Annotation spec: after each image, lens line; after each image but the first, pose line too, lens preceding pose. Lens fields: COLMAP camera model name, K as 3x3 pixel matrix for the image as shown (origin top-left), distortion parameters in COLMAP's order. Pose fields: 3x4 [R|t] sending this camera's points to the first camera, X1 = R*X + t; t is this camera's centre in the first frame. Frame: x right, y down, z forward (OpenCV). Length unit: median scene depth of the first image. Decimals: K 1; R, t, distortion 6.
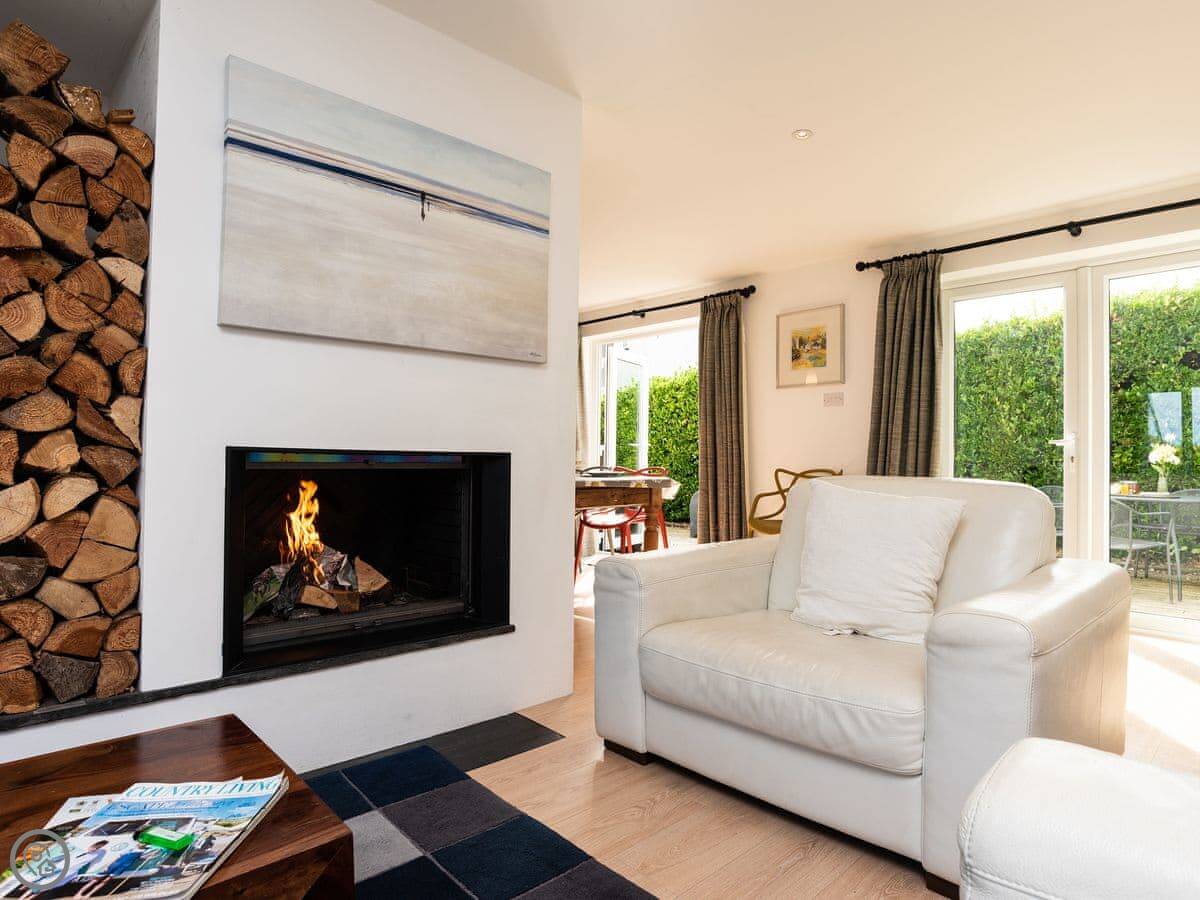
lens RADIAL K [[711.9, 0, 601.2], [0, 711.9, 445.8], [0, 0, 1]] dist [-0.016589, 0.009325]
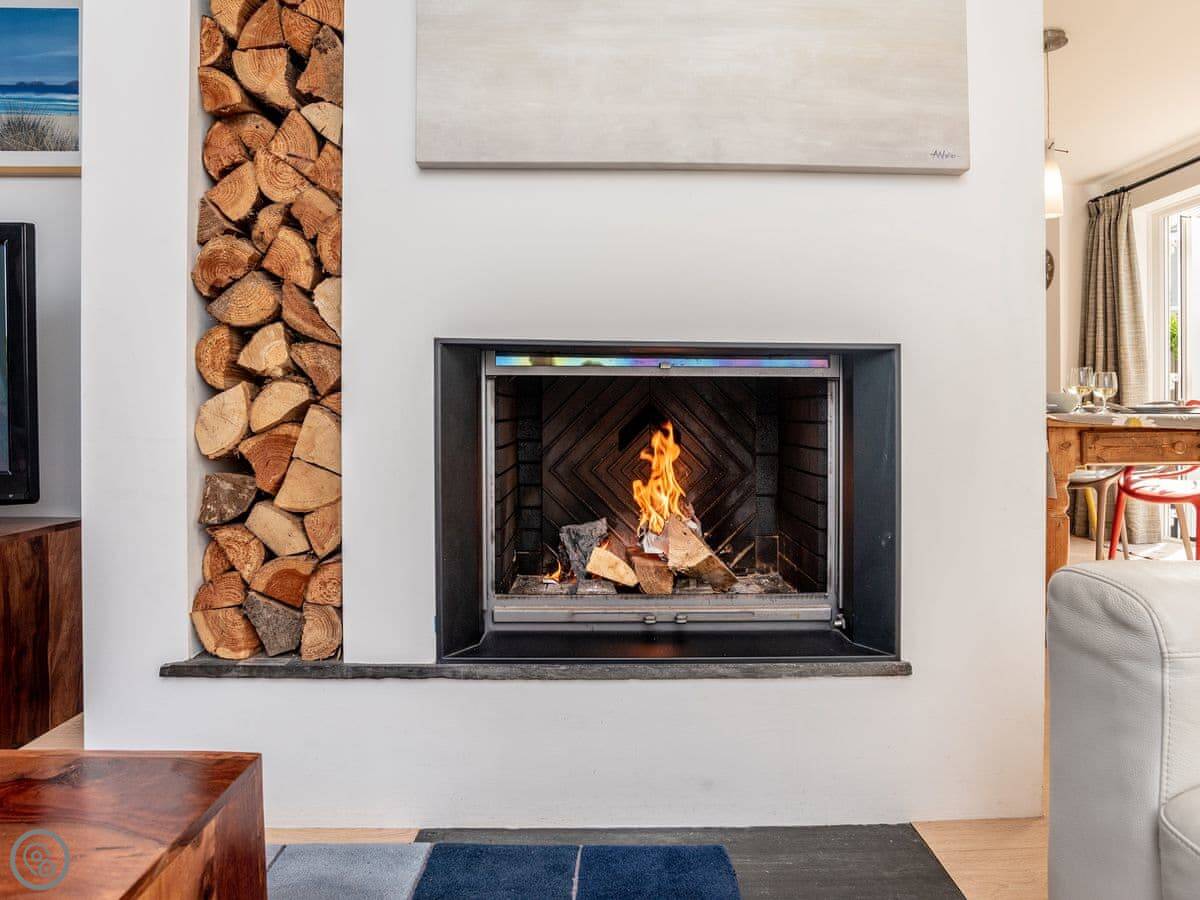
lens RADIAL K [[747.1, 0, 601.2], [0, 747.1, 392.5], [0, 0, 1]] dist [-0.043381, 0.001056]
pose [[0.769818, -0.013606, -0.638119, 0.077643], [0.008106, 0.999901, -0.011542, 0.069300], [0.638212, 0.003713, 0.769852, 0.572202]]
